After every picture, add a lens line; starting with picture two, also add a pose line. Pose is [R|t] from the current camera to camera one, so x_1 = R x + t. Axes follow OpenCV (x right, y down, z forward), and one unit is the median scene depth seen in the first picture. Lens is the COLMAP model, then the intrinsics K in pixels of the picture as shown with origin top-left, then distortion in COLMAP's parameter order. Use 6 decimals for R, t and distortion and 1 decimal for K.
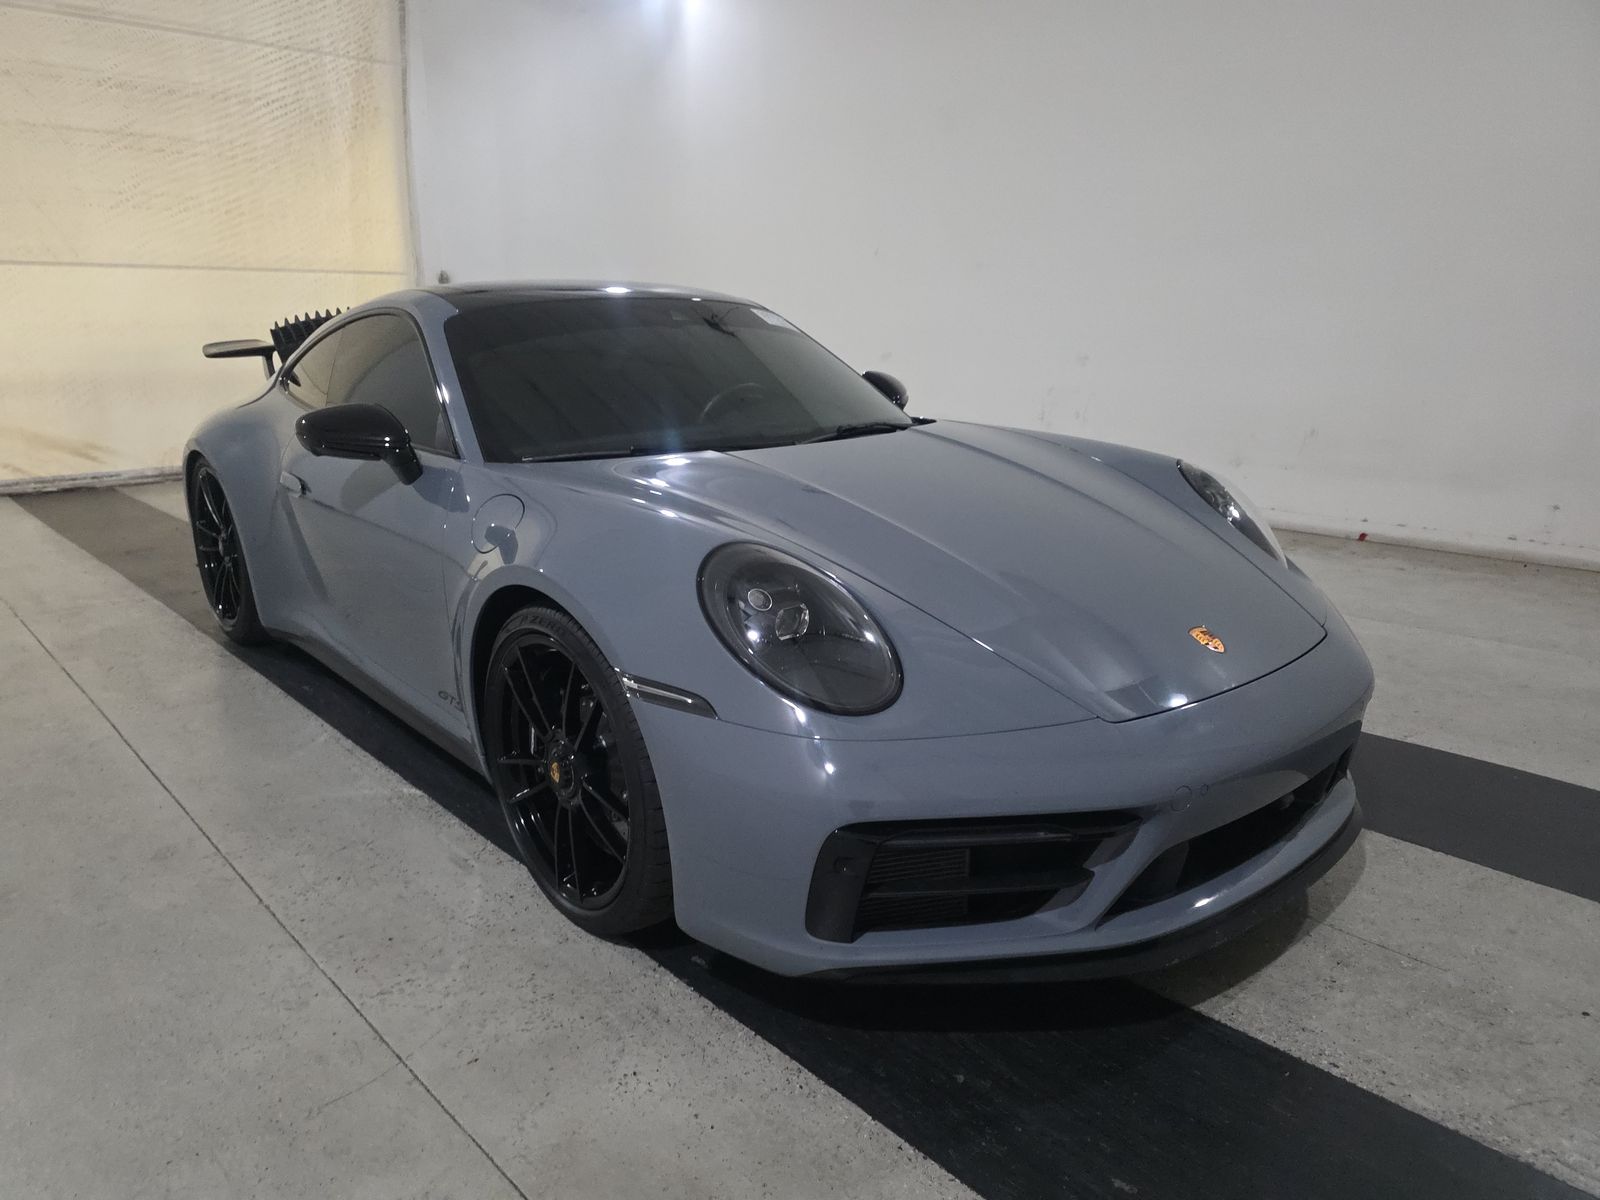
lens RADIAL K [[1065.0, 0, 809.9], [0, 1065.0, 601.3], [0, 0, 1]] dist [0.028682, -0.016811]
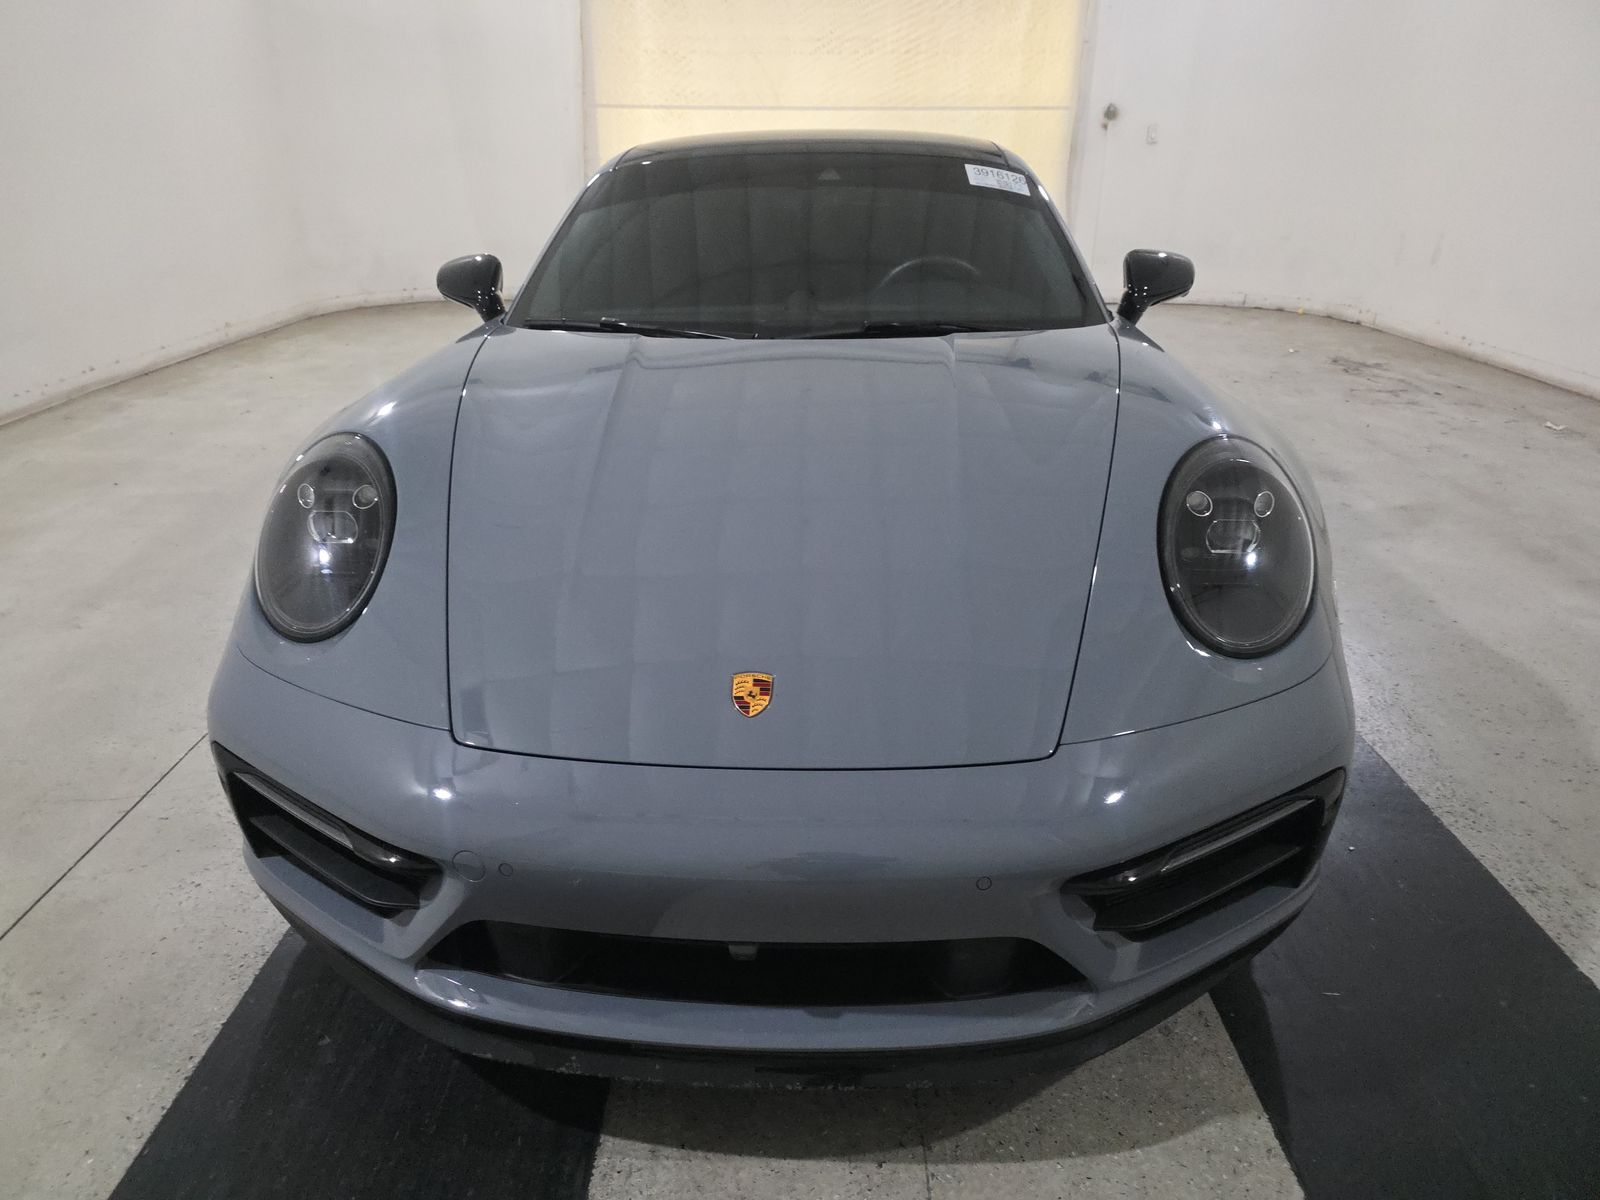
lens RADIAL K [[1065.0, 0, 803.1], [0, 1065.0, 593.5], [0, 0, 1]] dist [0.028682, -0.016811]
pose [[0.742003, 0.259850, -0.617989, 0.173307], [-0.177649, 0.965083, 0.192497, -0.032543], [0.646431, -0.033049, 0.762256, 0.112296]]
